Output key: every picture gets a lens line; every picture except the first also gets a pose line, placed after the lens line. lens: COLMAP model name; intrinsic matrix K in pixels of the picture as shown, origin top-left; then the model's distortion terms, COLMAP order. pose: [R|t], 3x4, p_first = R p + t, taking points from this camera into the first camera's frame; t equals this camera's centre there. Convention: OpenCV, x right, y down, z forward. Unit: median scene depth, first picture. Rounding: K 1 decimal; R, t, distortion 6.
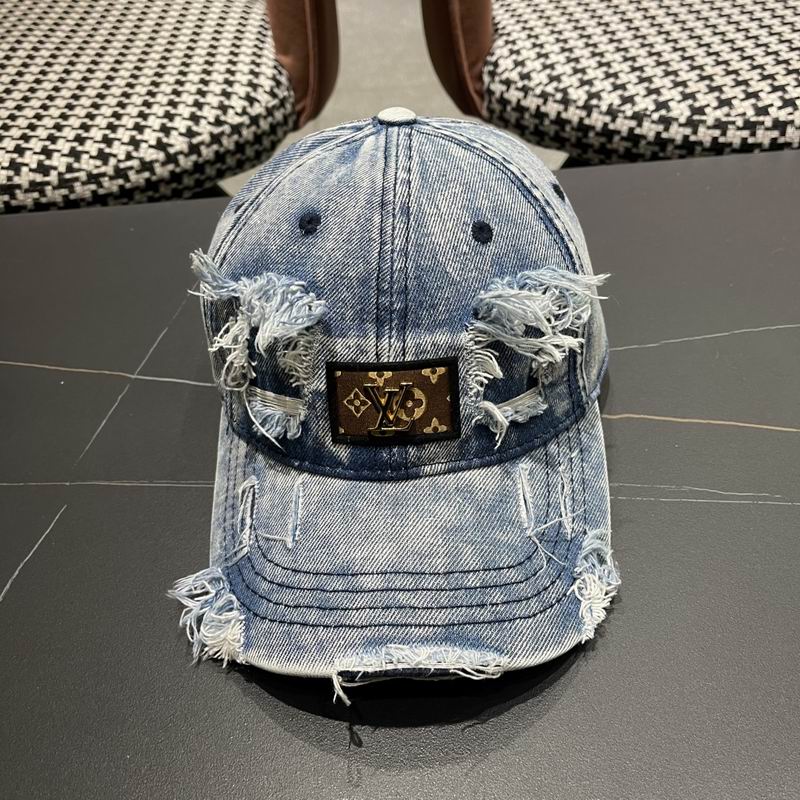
lens RADIAL K [[834.6, 0, 415.7], [0, 834.6, 402.6], [0, 0, 1]] dist [0.006583, 0.000000]
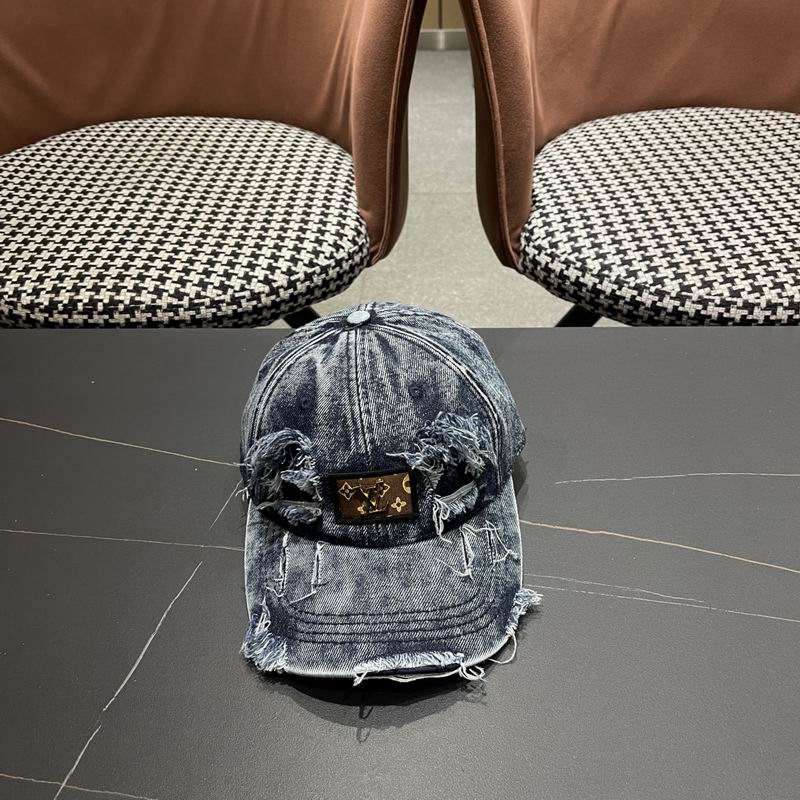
lens RADIAL K [[834.6, 0, 404.8], [0, 834.6, 401.0], [0, 0, 1]] dist [0.006583, 0.000000]
pose [[0.995673, 0.080949, -0.045632, -0.017733], [-0.084034, 0.993979, -0.070315, -0.048511], [0.039666, 0.073845, 0.996481, -0.264630]]
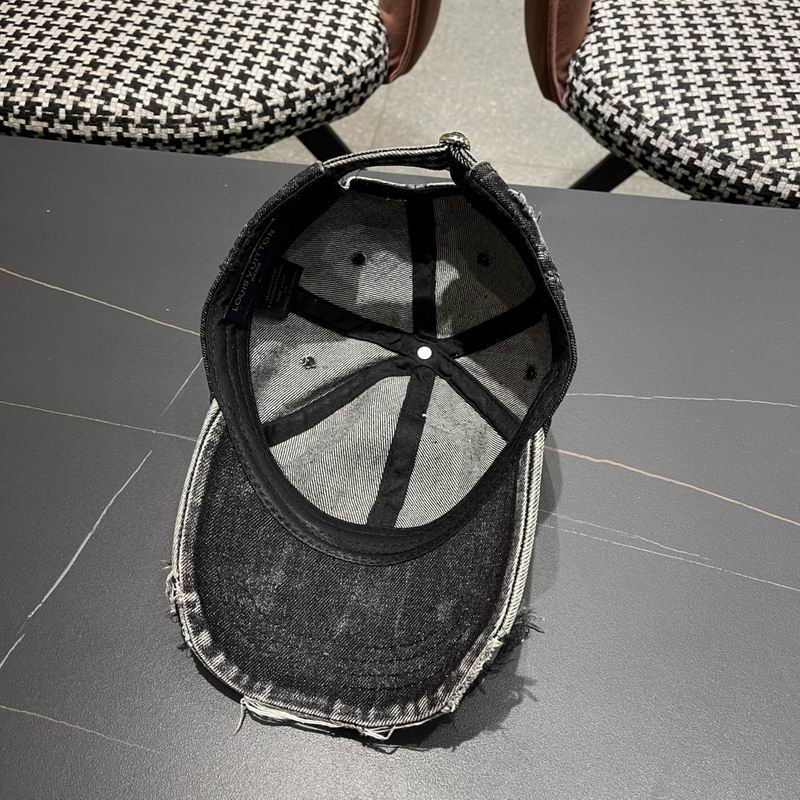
lens RADIAL K [[834.6, 0, 401.6], [0, 834.6, 408.2], [0, 0, 1]] dist [0.006583, 0.000000]
pose [[0.981460, 0.187201, -0.041140, -0.002763], [-0.176584, 0.966608, 0.185707, -0.148254], [0.074531, -0.175000, 0.981743, -0.128263]]
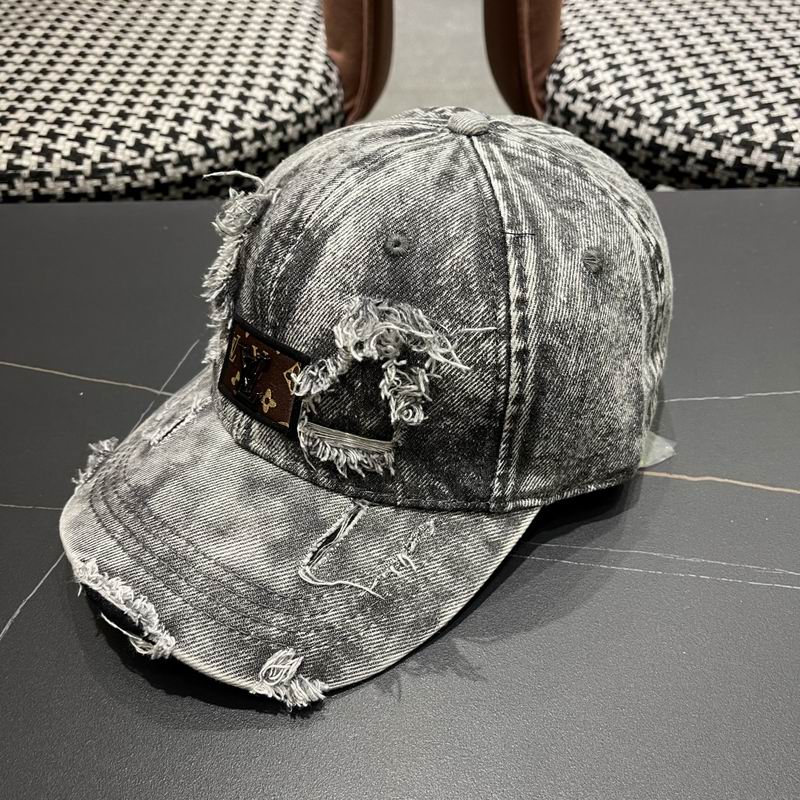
lens RADIAL K [[834.6, 0, 400.1], [0, 834.6, 405.6], [0, 0, 1]] dist [0.006583, 0.000000]
pose [[0.997175, 0.069096, -0.029455, -0.033430], [-0.069068, 0.997610, 0.001954, -0.026001], [0.029520, 0.000086, 0.999564, 0.067477]]
